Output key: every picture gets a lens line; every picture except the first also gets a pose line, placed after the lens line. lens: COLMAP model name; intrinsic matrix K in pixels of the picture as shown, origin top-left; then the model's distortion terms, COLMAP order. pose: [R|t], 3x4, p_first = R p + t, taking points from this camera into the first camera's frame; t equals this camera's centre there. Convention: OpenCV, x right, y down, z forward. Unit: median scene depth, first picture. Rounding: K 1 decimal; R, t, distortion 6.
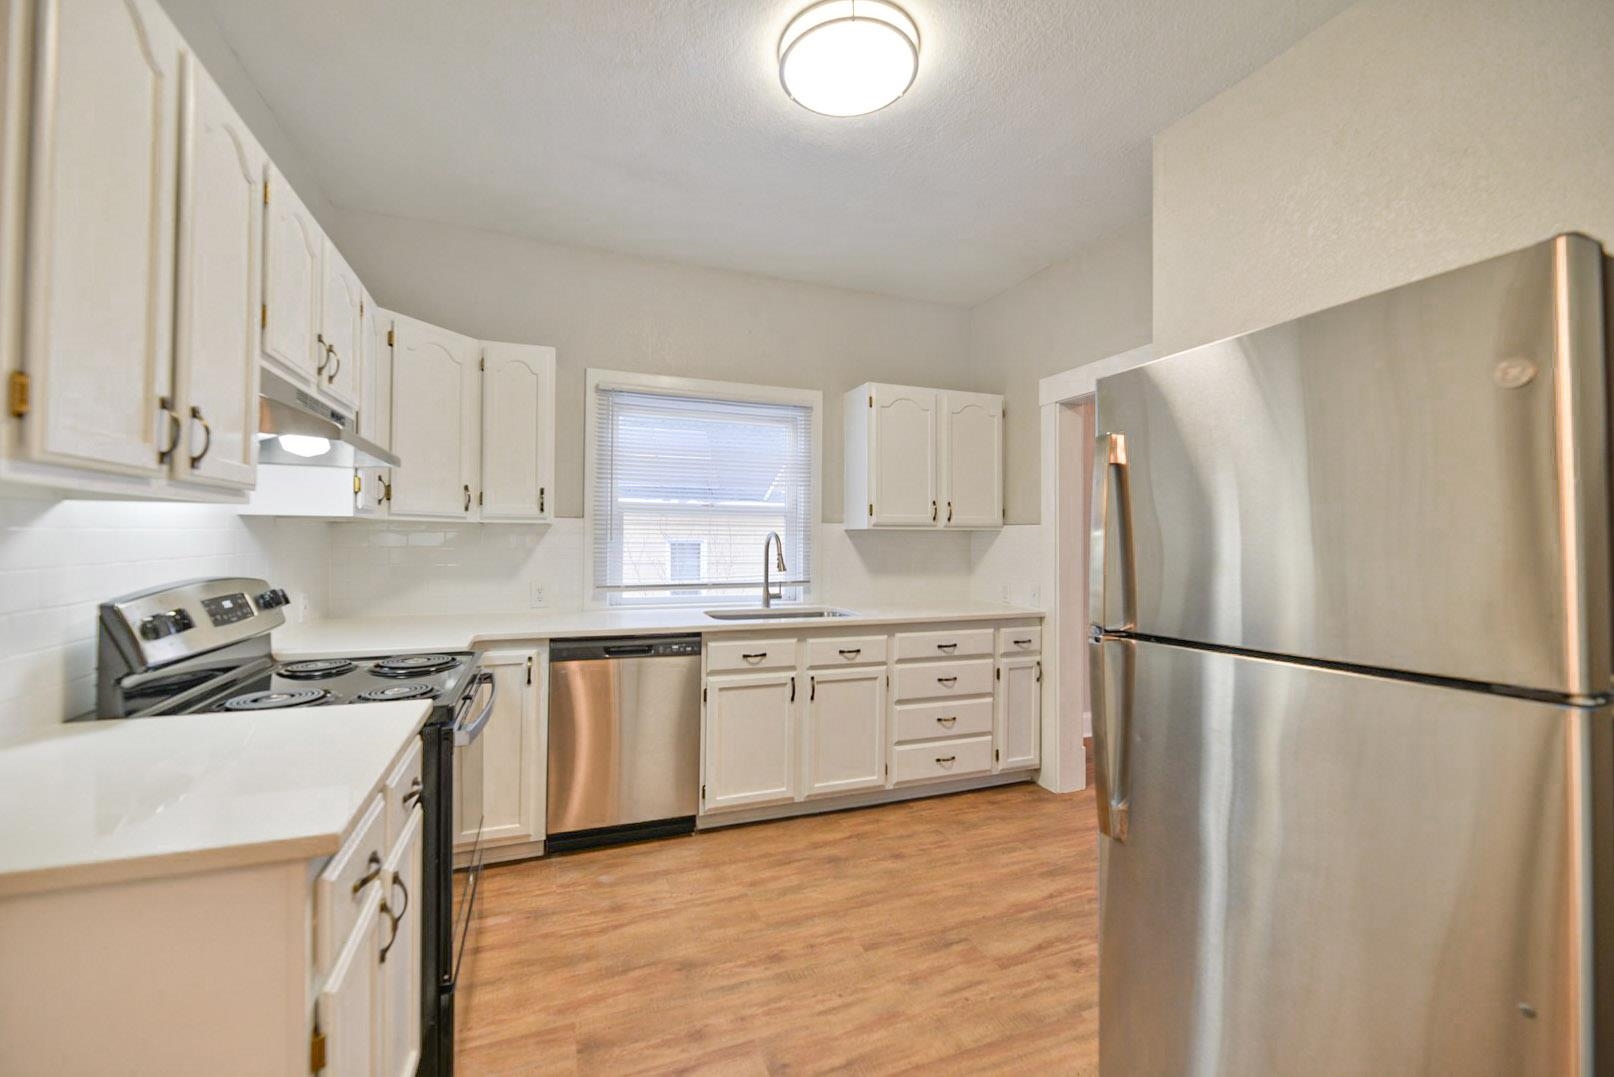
lens RADIAL K [[653.3, 0, 804.5], [0, 653.3, 534.9], [0, 0, 1]] dist [-0.002341, -0.000320]
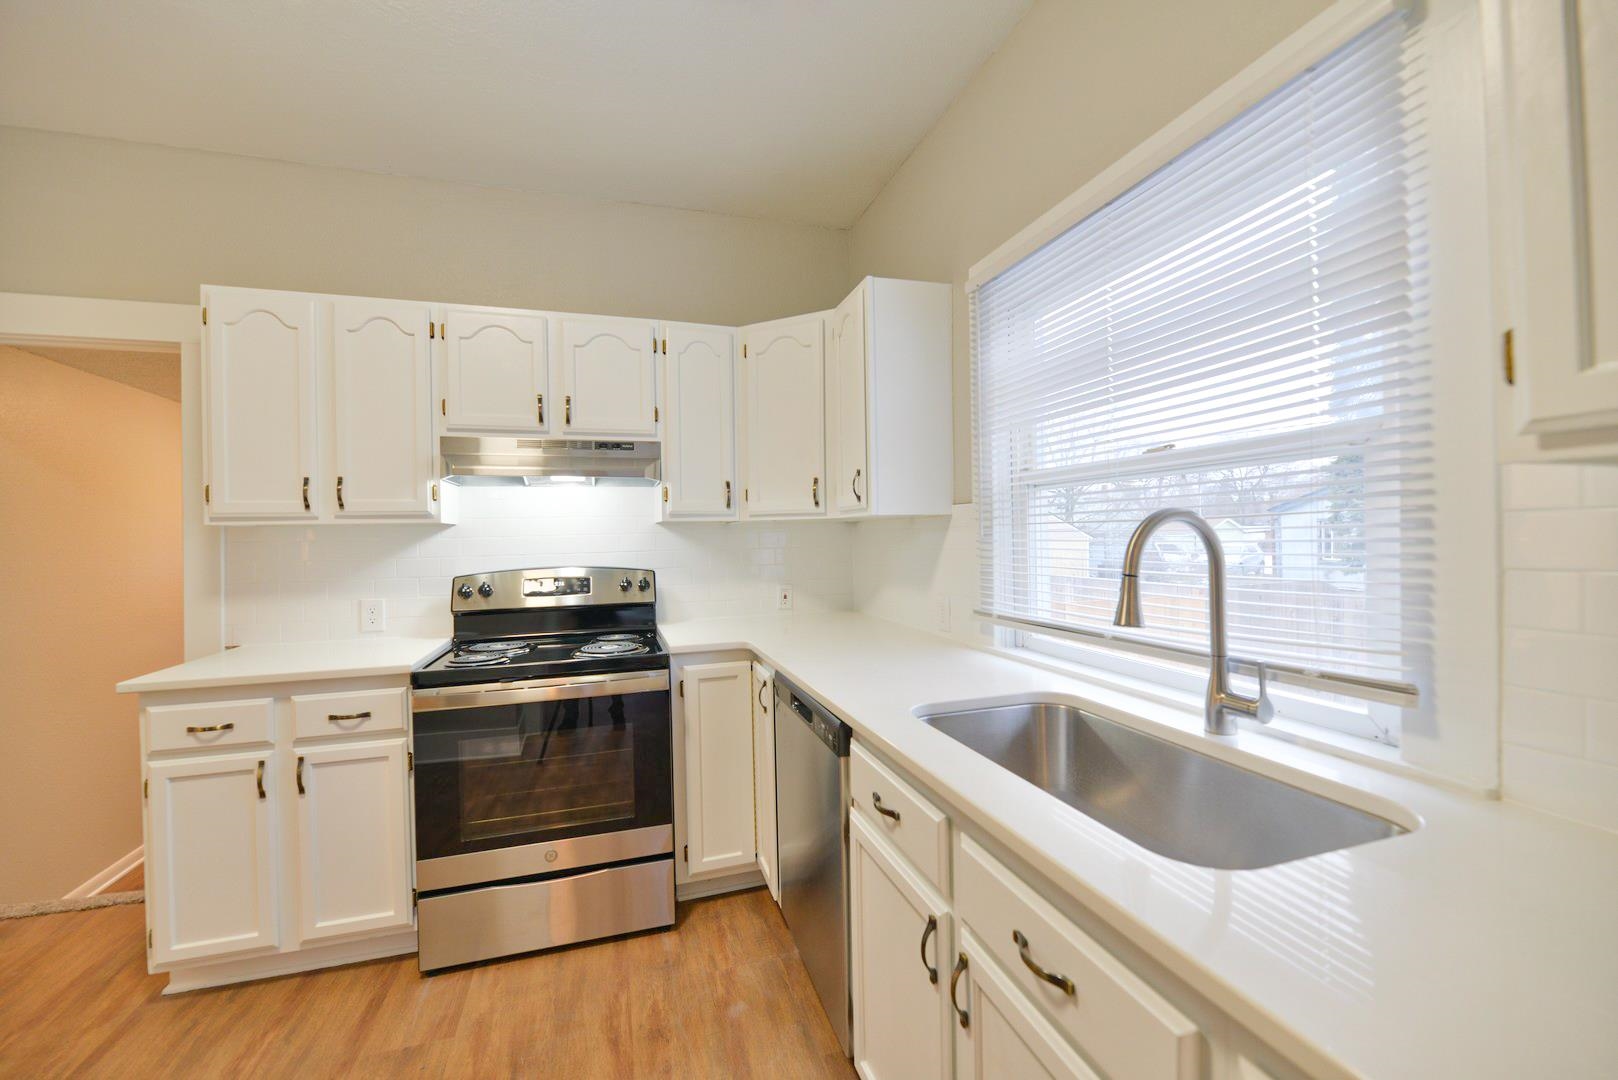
lens RADIAL K [[655.0, 0, 808.5], [0, 655.0, 538.5], [0, 0, 1]] dist [-0.002341, -0.000320]
pose [[-0.075769, -0.007518, -0.997097, 0.401351], [0.013994, 0.999865, -0.008602, 0.016147], [0.997027, -0.014605, -0.075653, 1.114700]]
